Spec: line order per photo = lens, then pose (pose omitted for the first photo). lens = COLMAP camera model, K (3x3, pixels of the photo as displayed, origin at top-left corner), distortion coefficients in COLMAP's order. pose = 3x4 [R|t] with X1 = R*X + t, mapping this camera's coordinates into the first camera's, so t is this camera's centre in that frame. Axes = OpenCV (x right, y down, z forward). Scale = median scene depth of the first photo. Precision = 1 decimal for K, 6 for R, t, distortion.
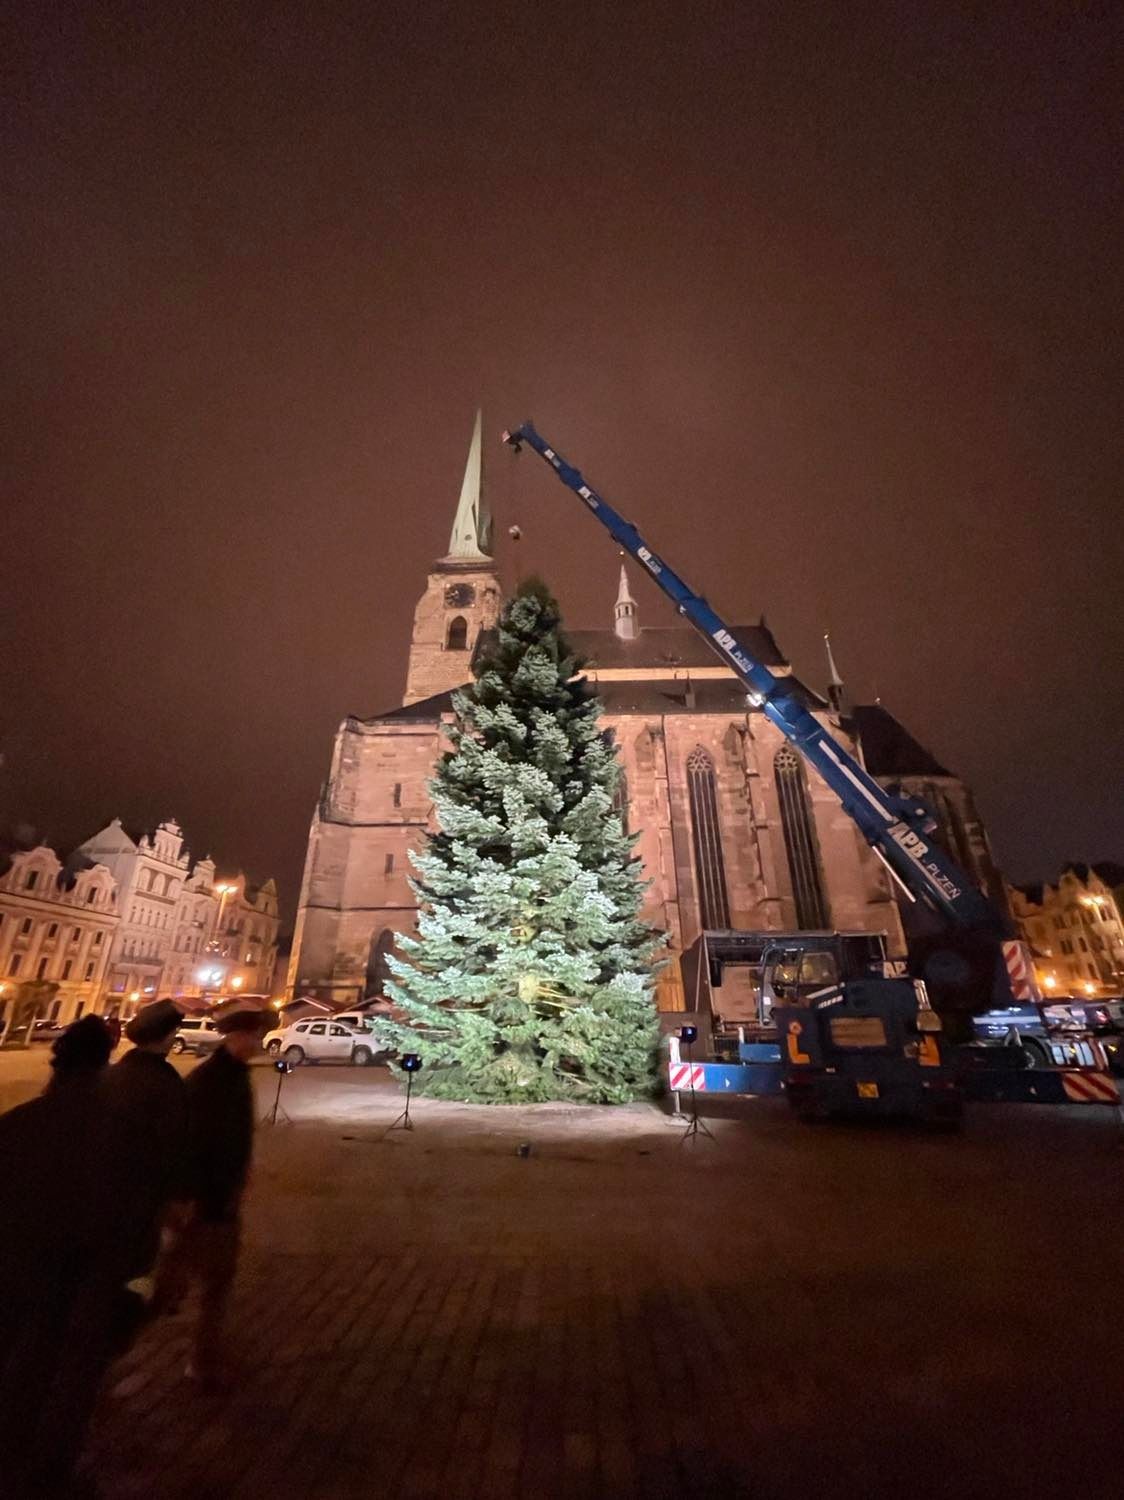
lens RADIAL K [[592.8, 0, 562.0], [0, 592.8, 750.0], [0, 0, 1]] dist [-0.001150, -0.000038]
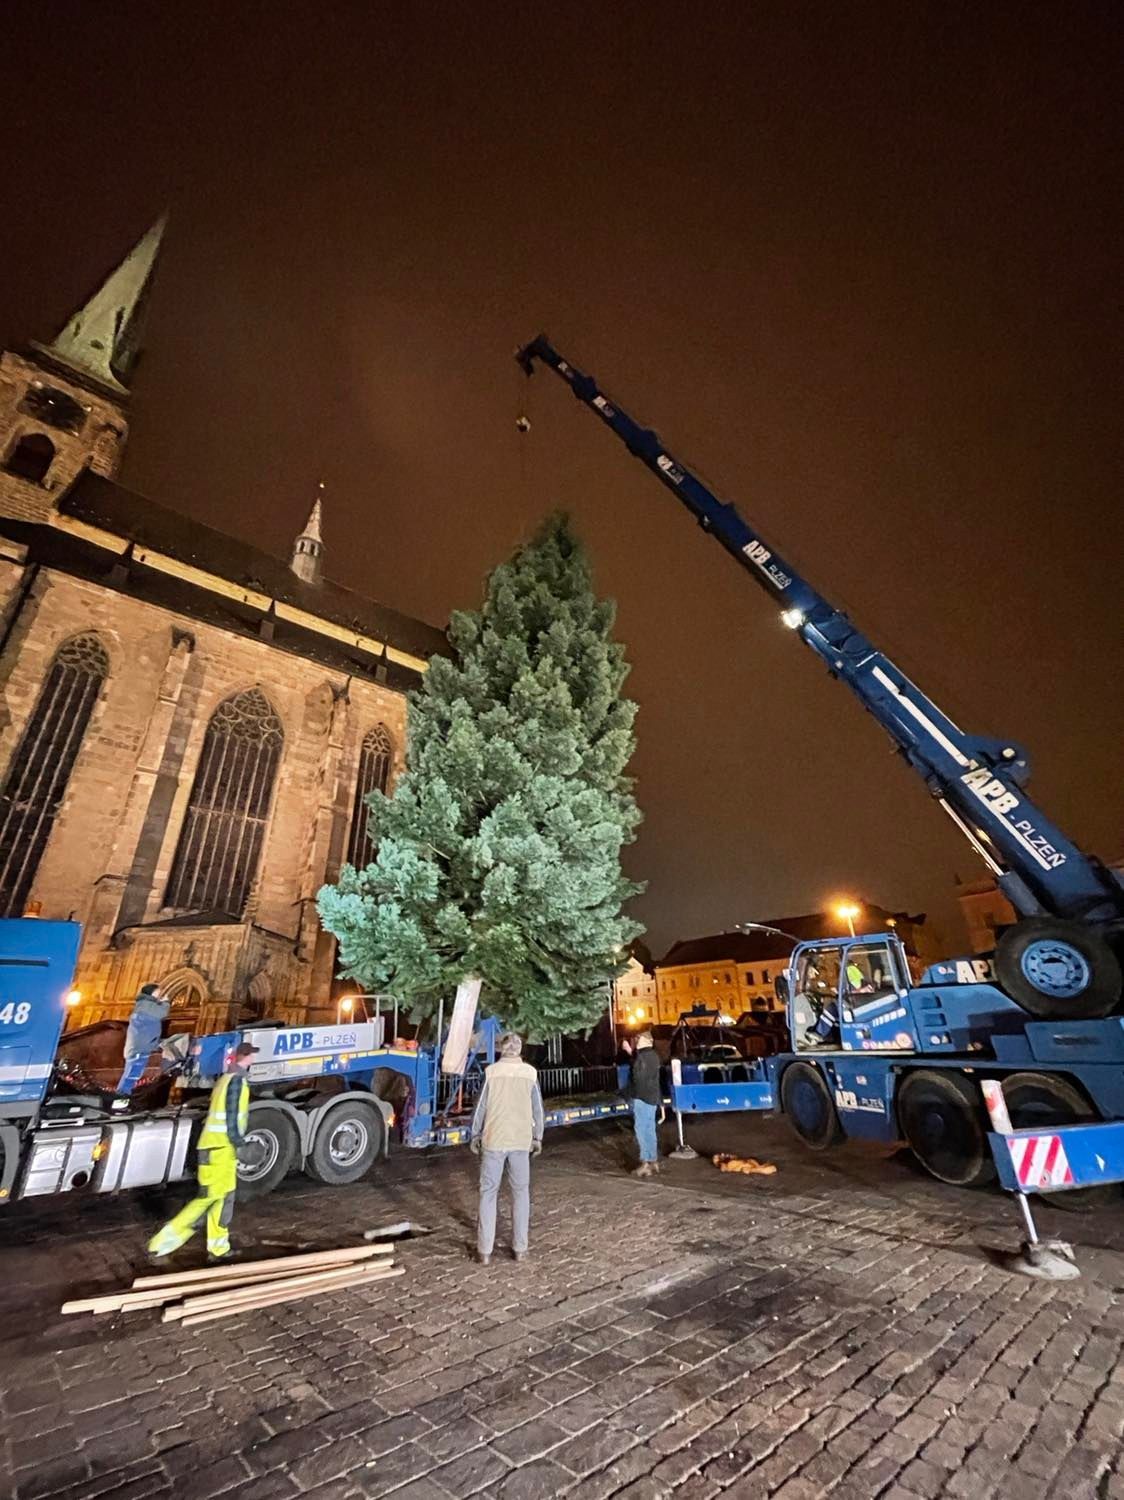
lens RADIAL K [[598.4, 0, 562.0], [0, 598.4, 750.0], [0, 0, 1]] dist [-0.001606, -0.000166]
pose [[0.734636, 0.284169, 0.616083, -0.100260], [-0.254951, 0.957133, -0.137468, 0.083010], [-0.628737, -0.056081, 0.775593, 0.184927]]
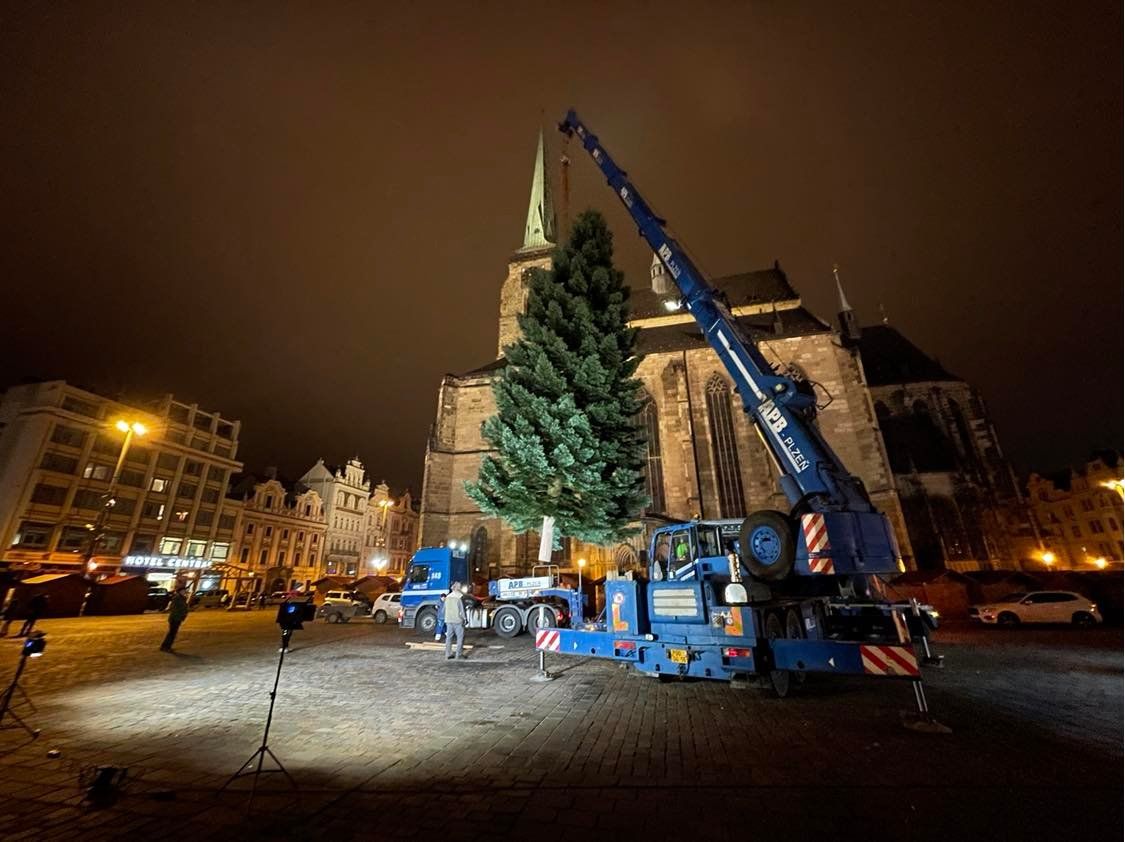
lens RADIAL K [[445.5, 0, 563.1], [0, 445.5, 418.0], [0, 0, 1]] dist [-0.001090, -0.000103]
pose [[0.980078, -0.072636, -0.184853, 0.089848], [0.082859, 0.995396, 0.048179, 0.016543], [0.180502, -0.062536, 0.981585, 0.036629]]
